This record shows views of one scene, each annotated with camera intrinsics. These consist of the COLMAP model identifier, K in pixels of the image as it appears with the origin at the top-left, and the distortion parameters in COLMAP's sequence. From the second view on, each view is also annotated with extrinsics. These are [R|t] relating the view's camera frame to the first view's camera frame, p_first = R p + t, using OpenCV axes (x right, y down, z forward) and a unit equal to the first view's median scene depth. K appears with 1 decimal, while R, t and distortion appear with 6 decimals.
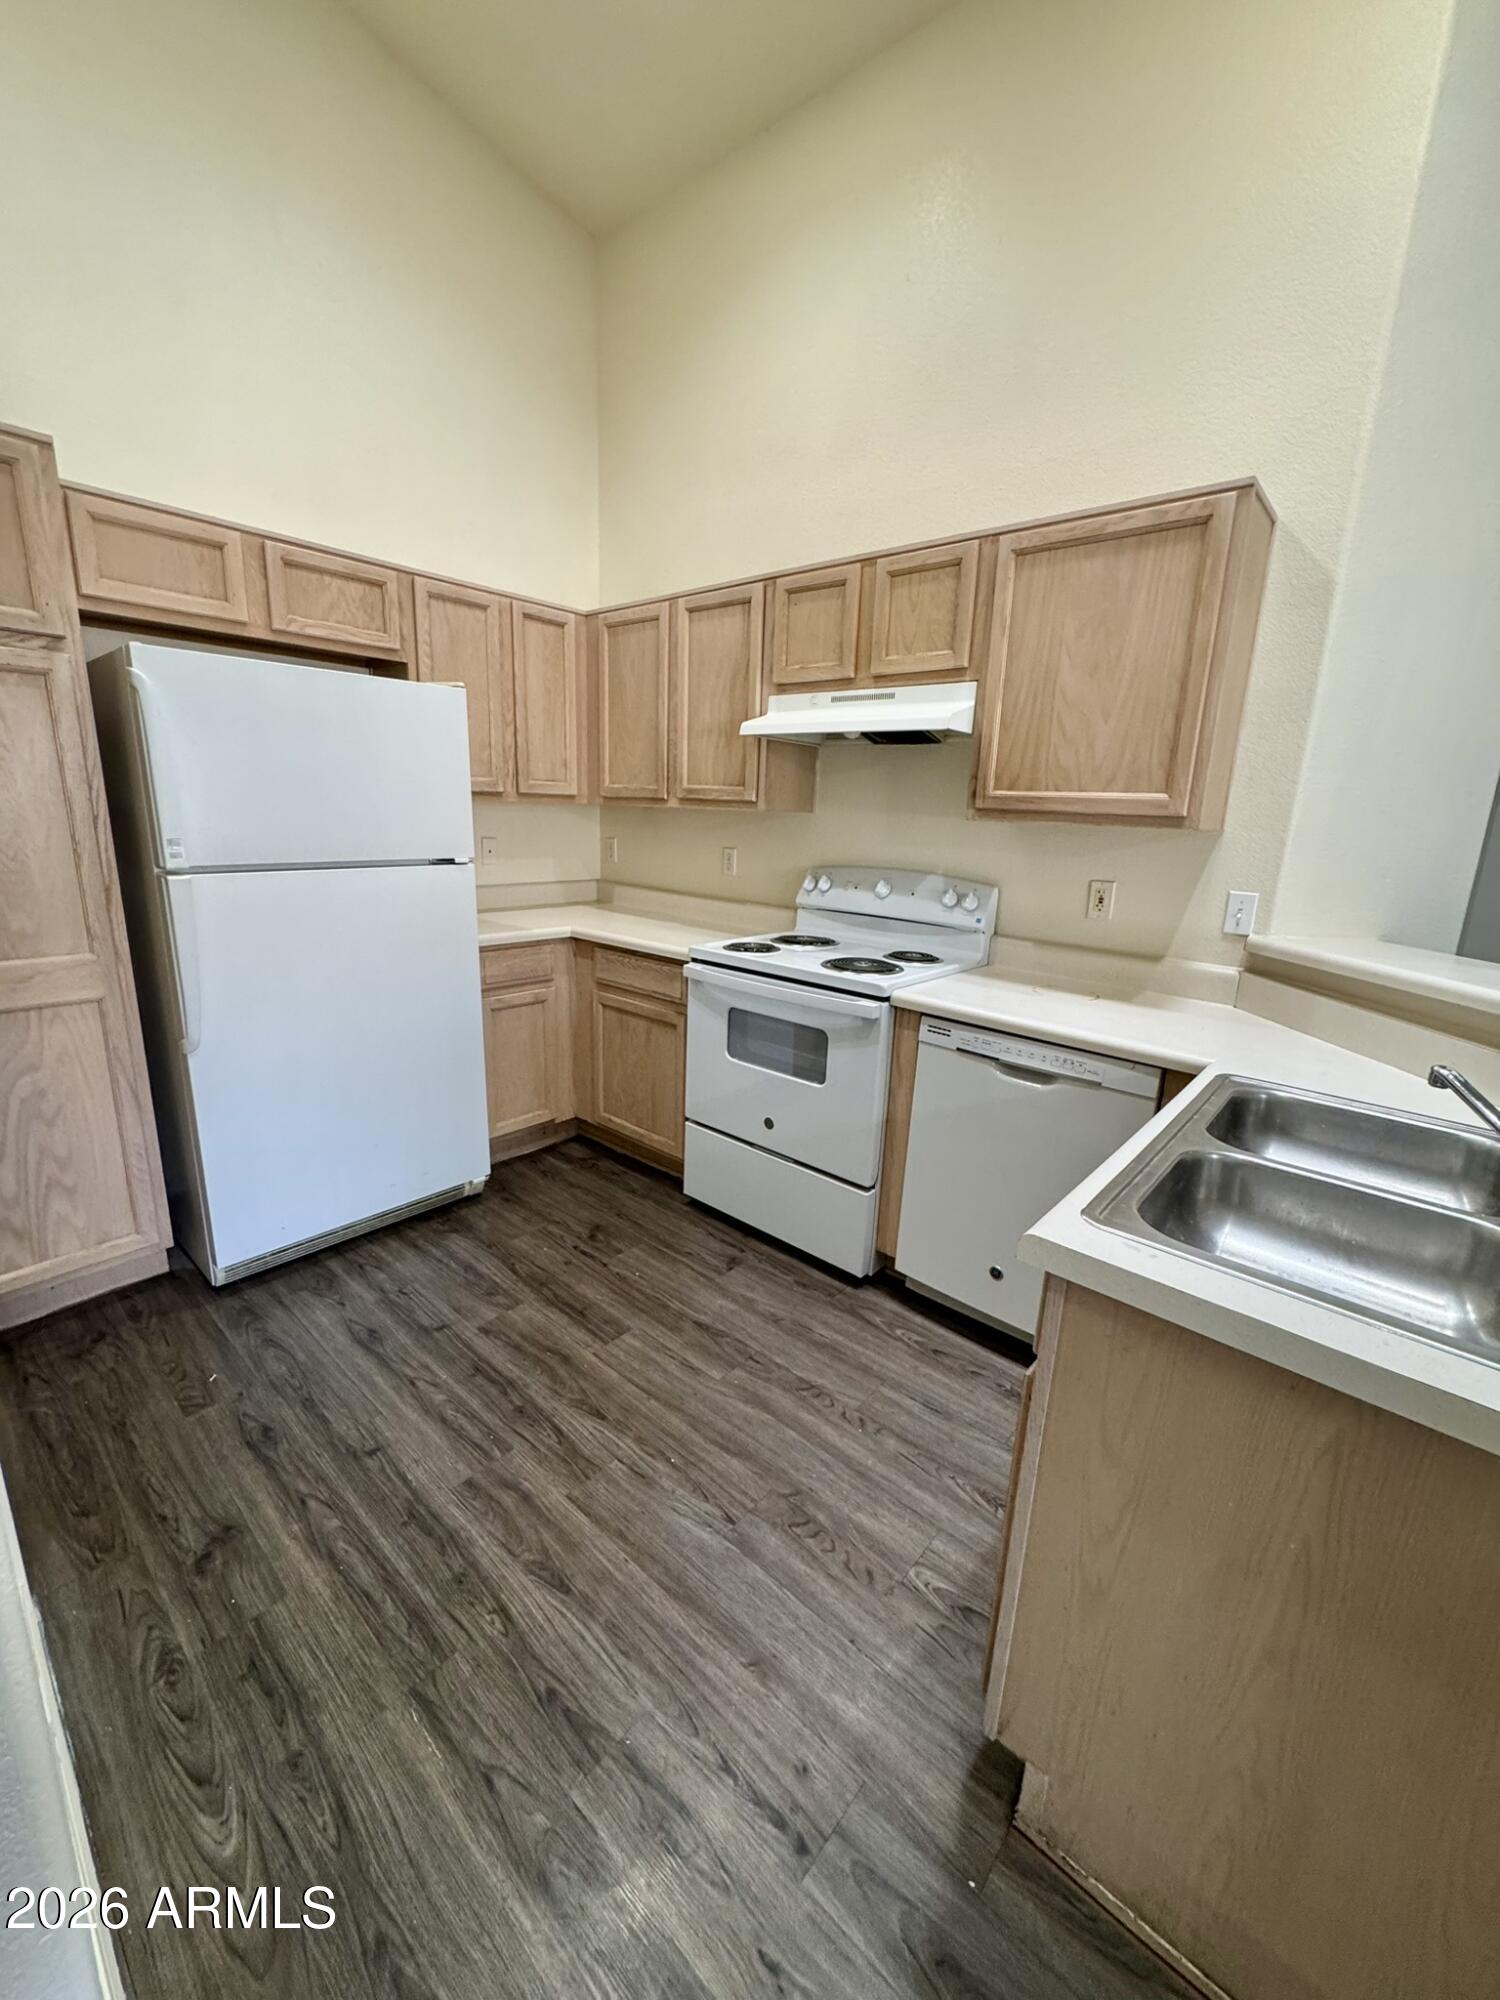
lens RADIAL K [[794.6, 0, 754.6], [0, 794.6, 999.4], [0, 0, 1]] dist [-0.007319, 0.000504]
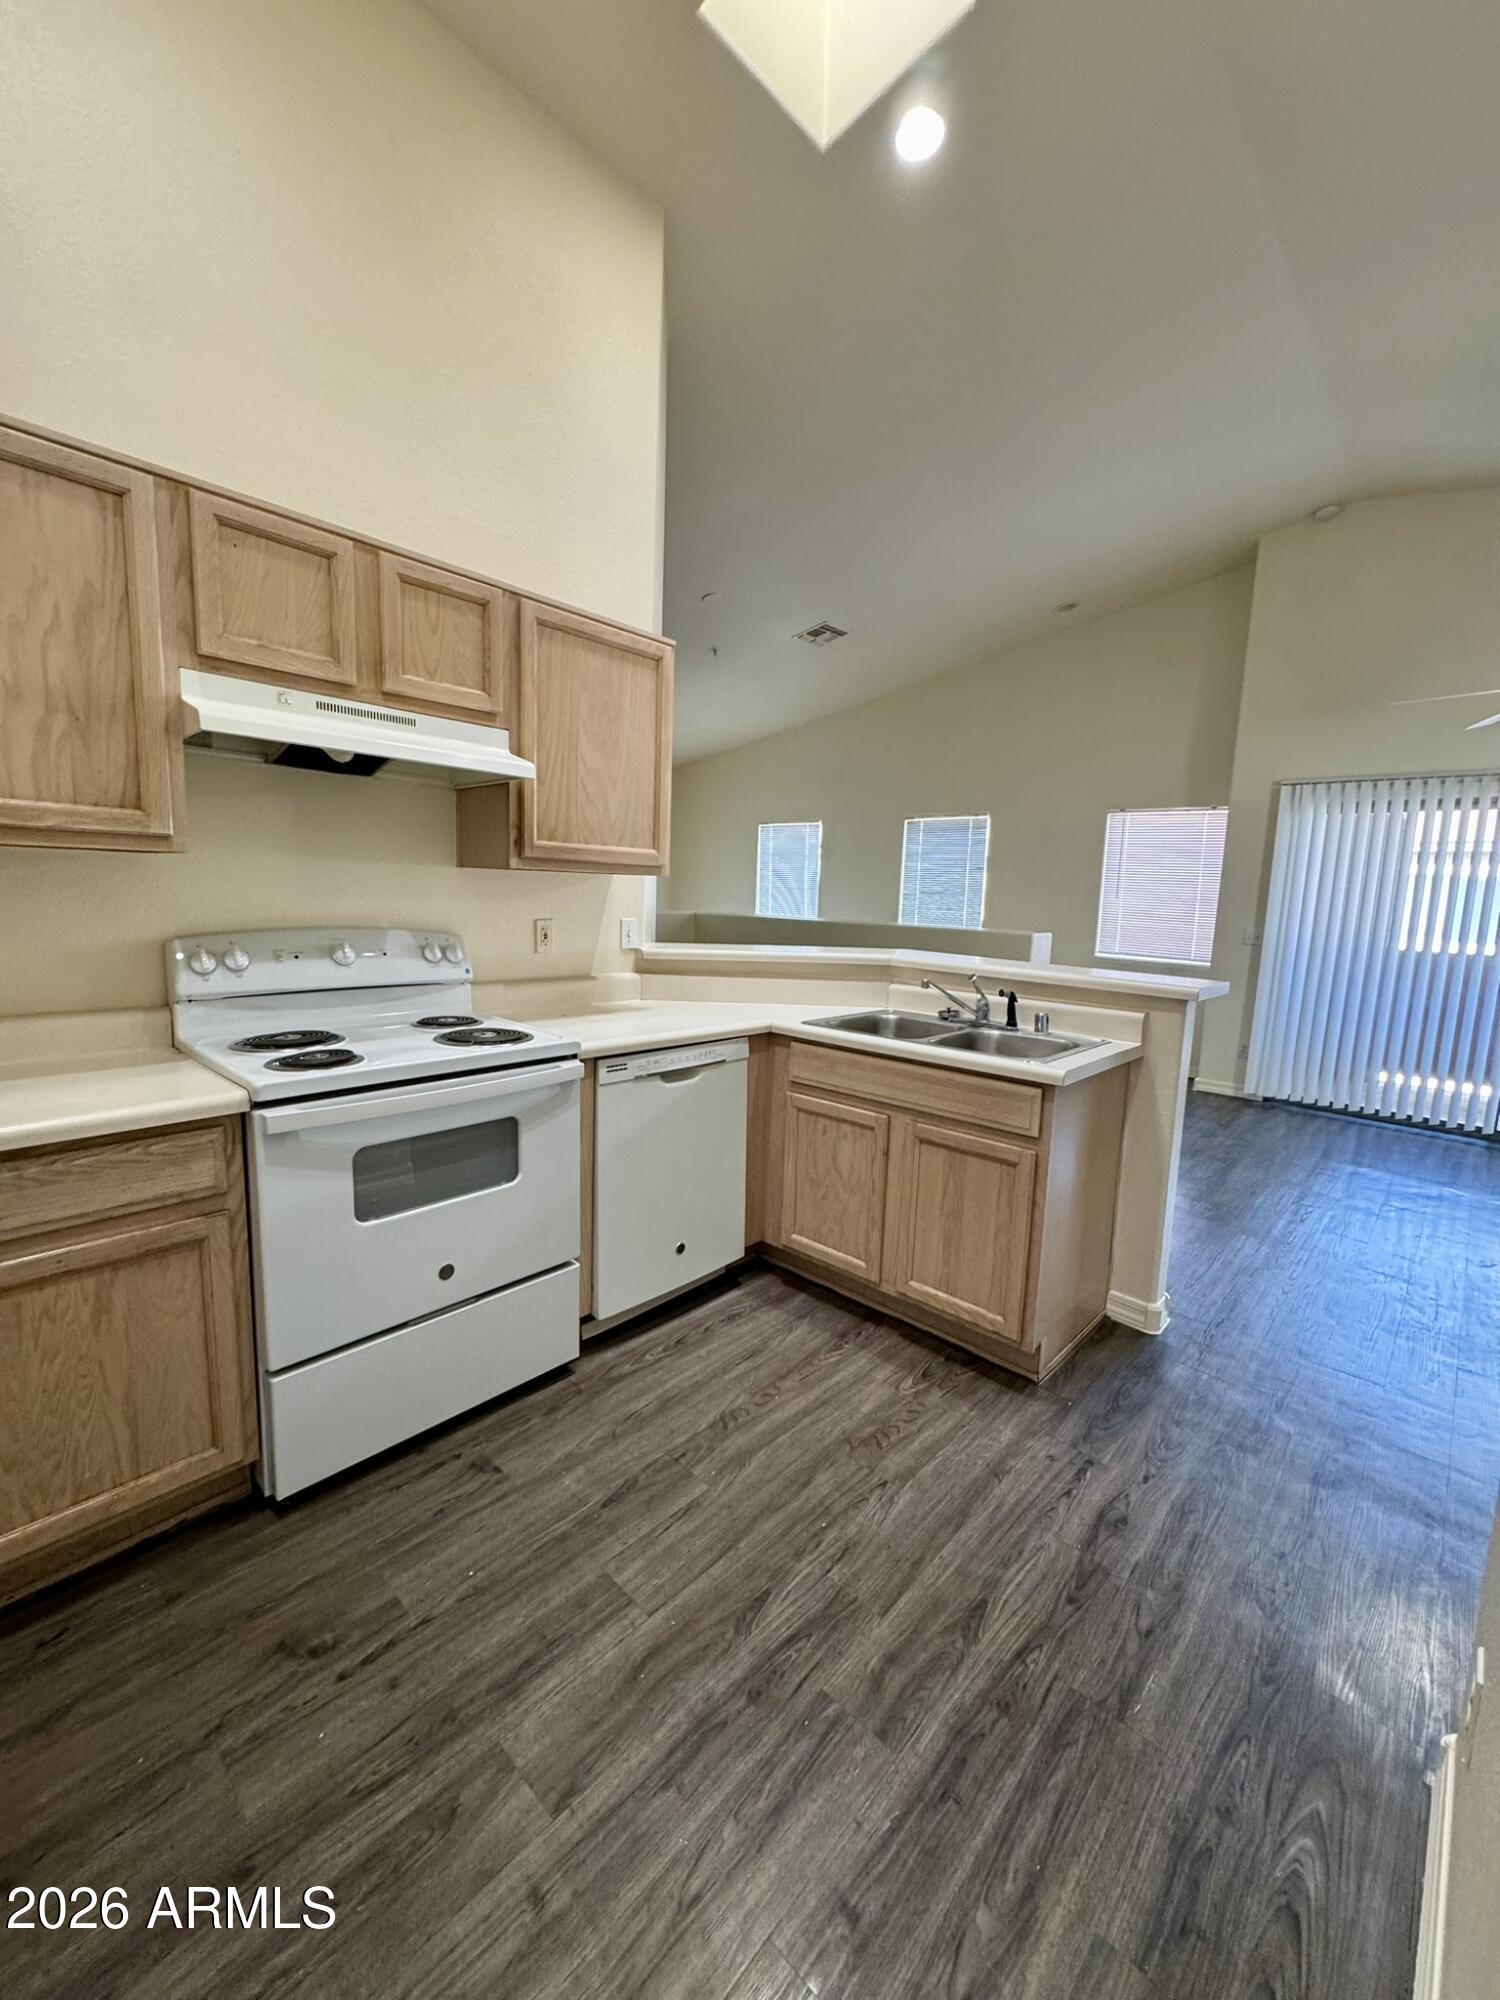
lens RADIAL K [[794.6, 0, 750.5], [0, 794.6, 999.0], [0, 0, 1]] dist [-0.007319, 0.000504]
pose [[0.034349, -0.172994, 0.984324, -0.797697], [0.201714, 0.965836, 0.162705, -0.187821], [-0.978842, 0.192963, 0.068071, 0.744537]]
